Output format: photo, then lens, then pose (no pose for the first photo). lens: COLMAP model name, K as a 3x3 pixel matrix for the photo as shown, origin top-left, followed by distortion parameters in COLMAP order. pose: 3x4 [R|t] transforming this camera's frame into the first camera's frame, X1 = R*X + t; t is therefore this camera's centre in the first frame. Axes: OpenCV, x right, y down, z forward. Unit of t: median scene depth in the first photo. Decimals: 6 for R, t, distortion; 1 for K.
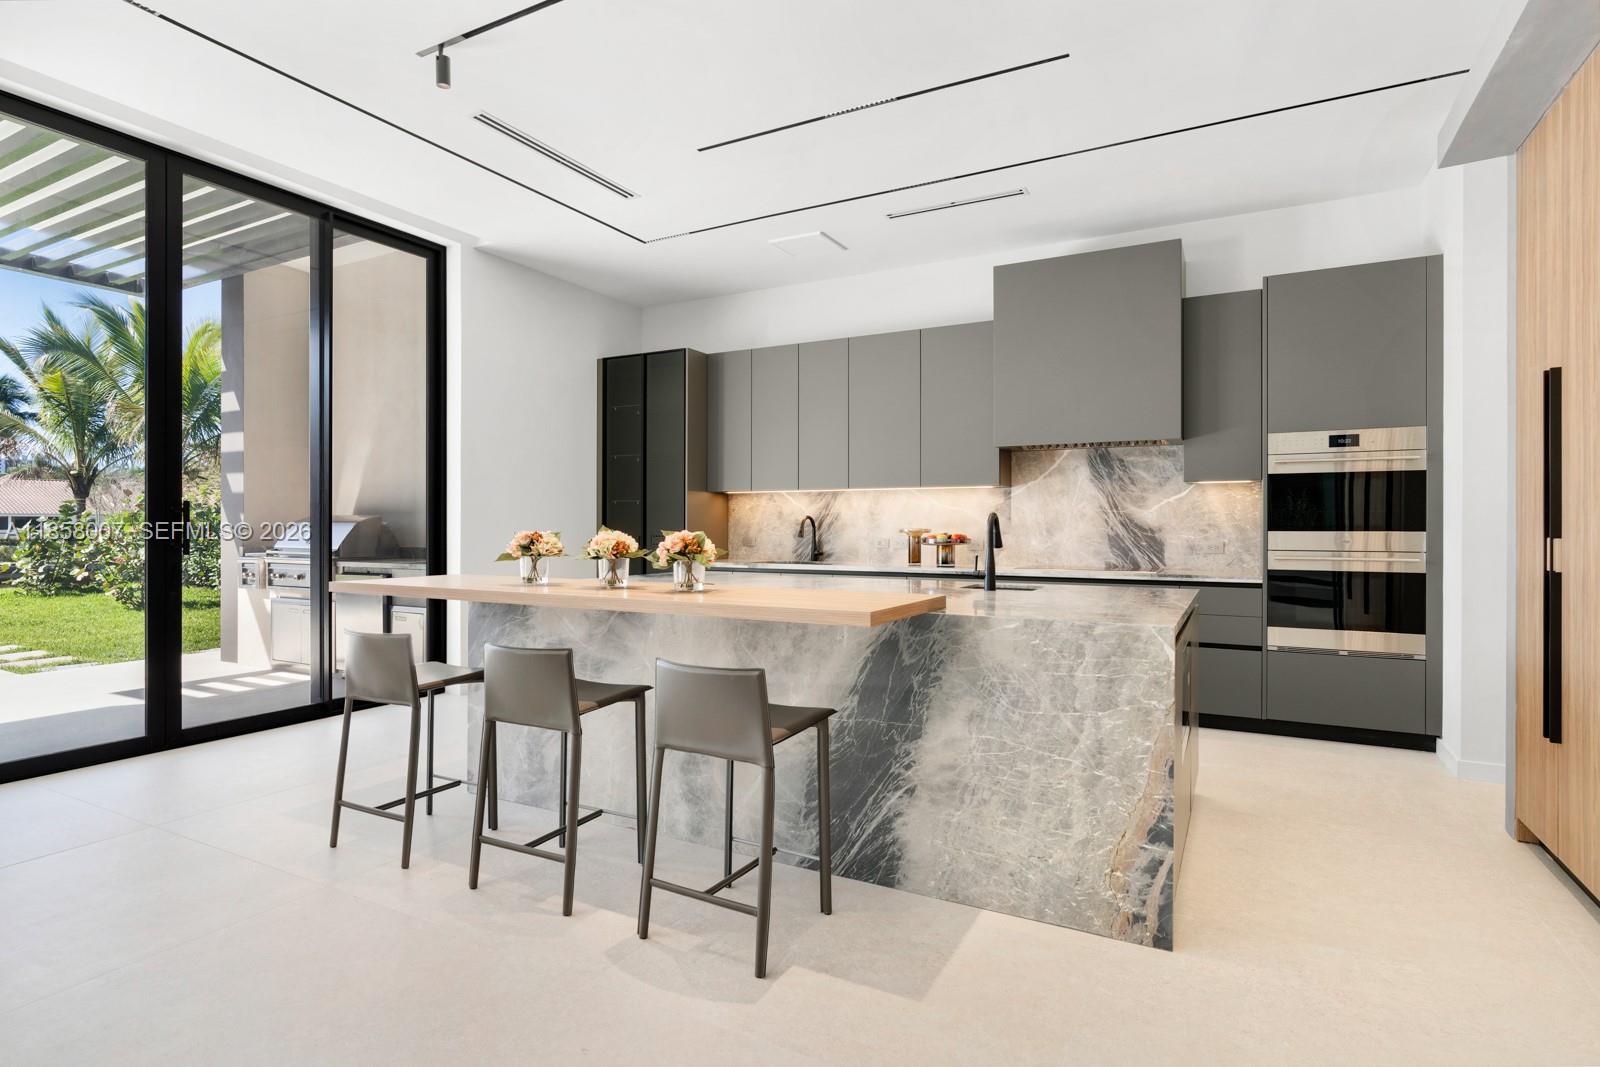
lens RADIAL K [[823.6, 0, 799.7], [0, 823.6, 526.2], [0, 0, 1]] dist [-0.002346, -0.000056]
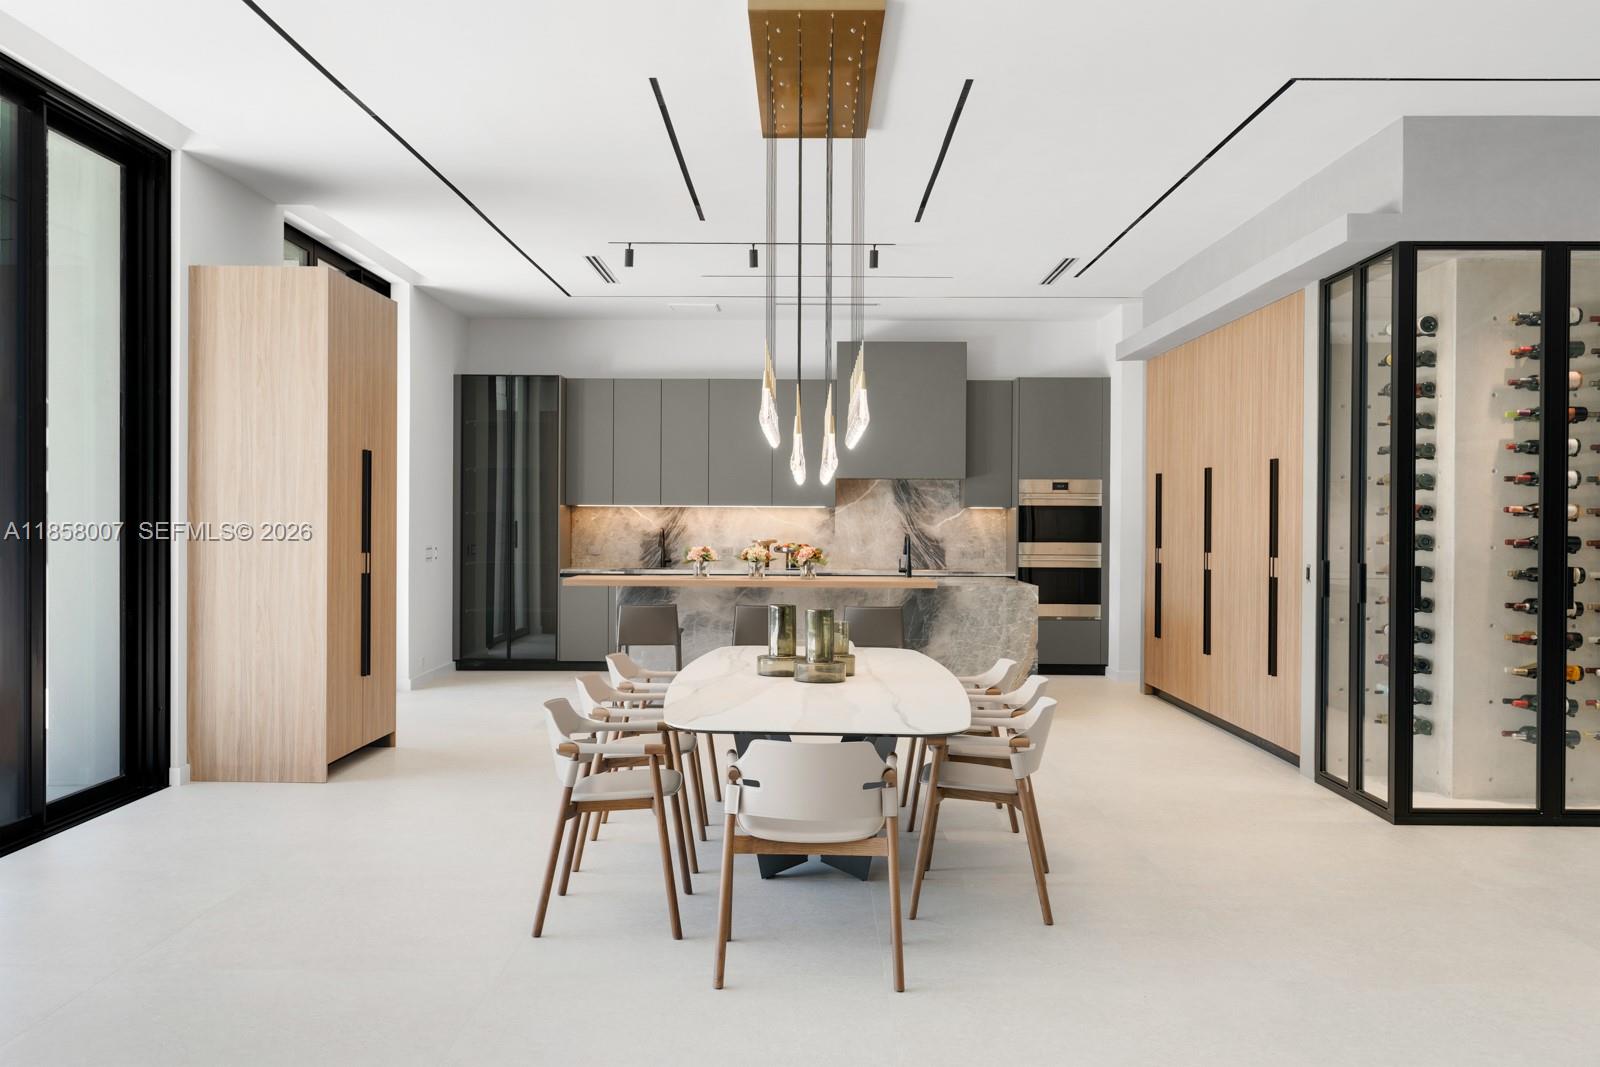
lens RADIAL K [[1437.6, 0, 801.1], [0, 1437.6, 529.3], [0, 0, 1]] dist [0.020456, 0.002159]
pose [[0.879888, 0.000827, 0.475180, -0.969400], [-0.004644, 0.999966, 0.006859, -0.031897], [-0.475158, -0.008242, 0.879862, -1.067900]]
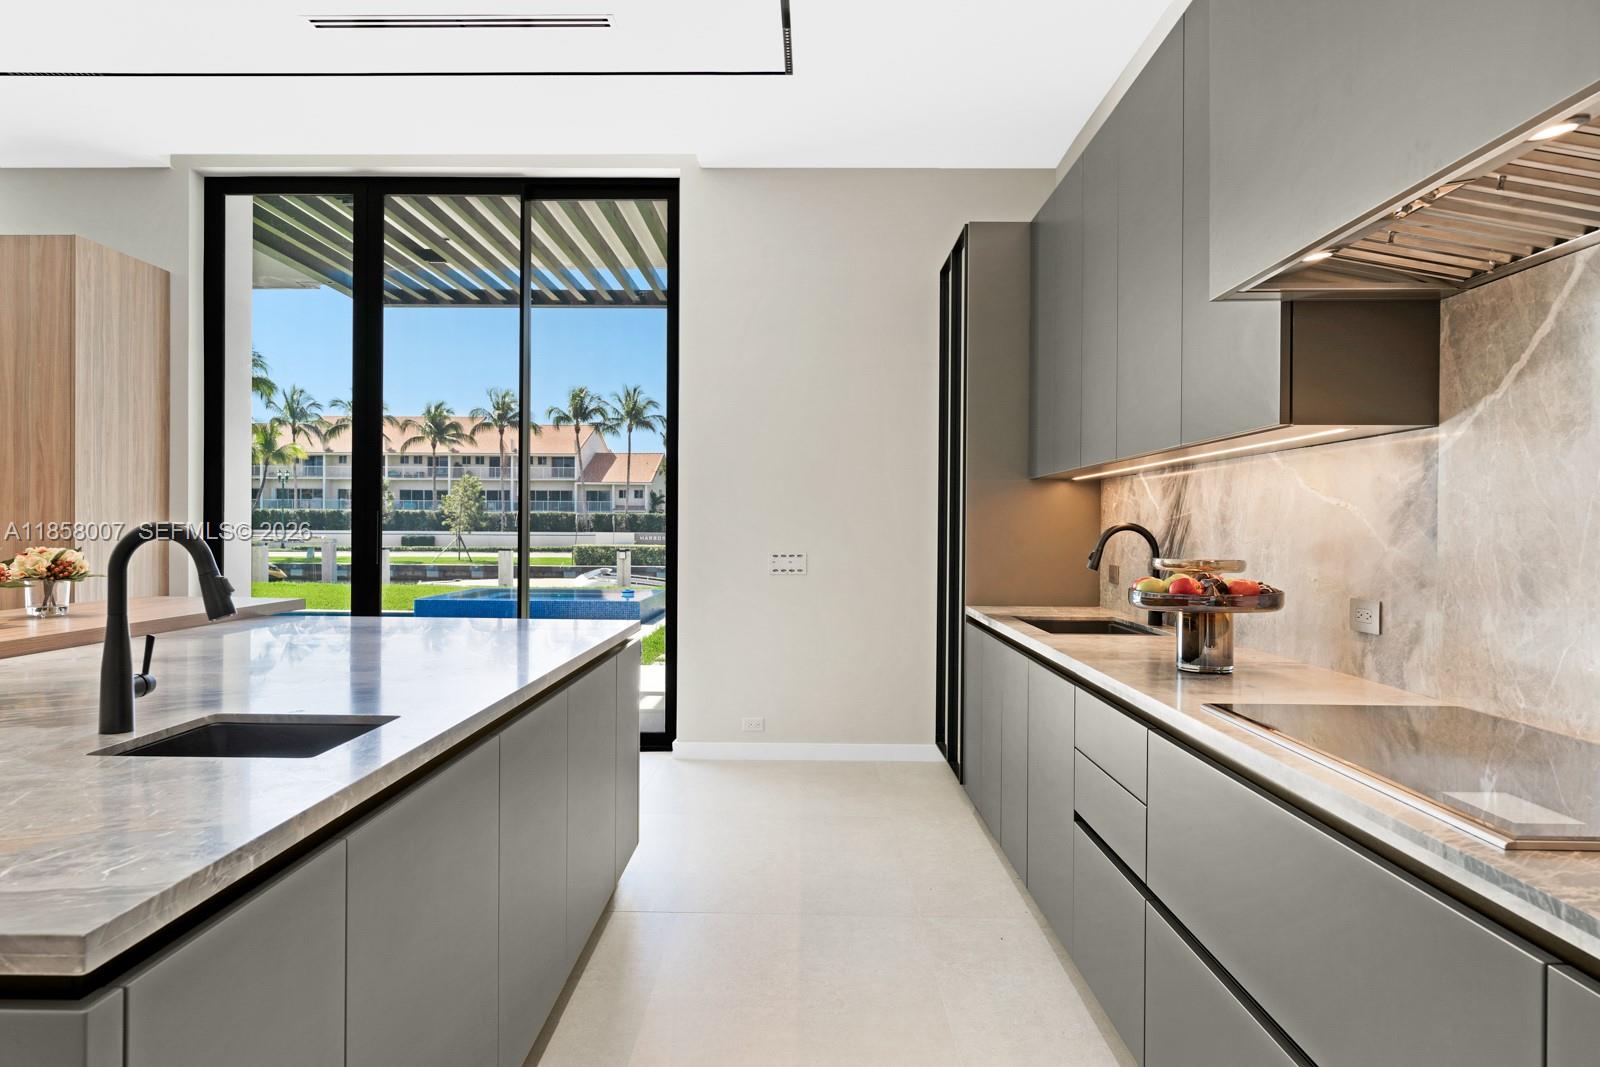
lens RADIAL K [[1013.6, 0, 791.7], [0, 1013.6, 531.0], [0, 0, 1]] dist [-0.009205, -0.000251]
pose [[0.454387, 0.010497, -0.890743, 0.535926], [-0.018880, 0.999819, 0.002151, -0.007503], [0.890604, 0.015839, 0.454503, 0.732760]]
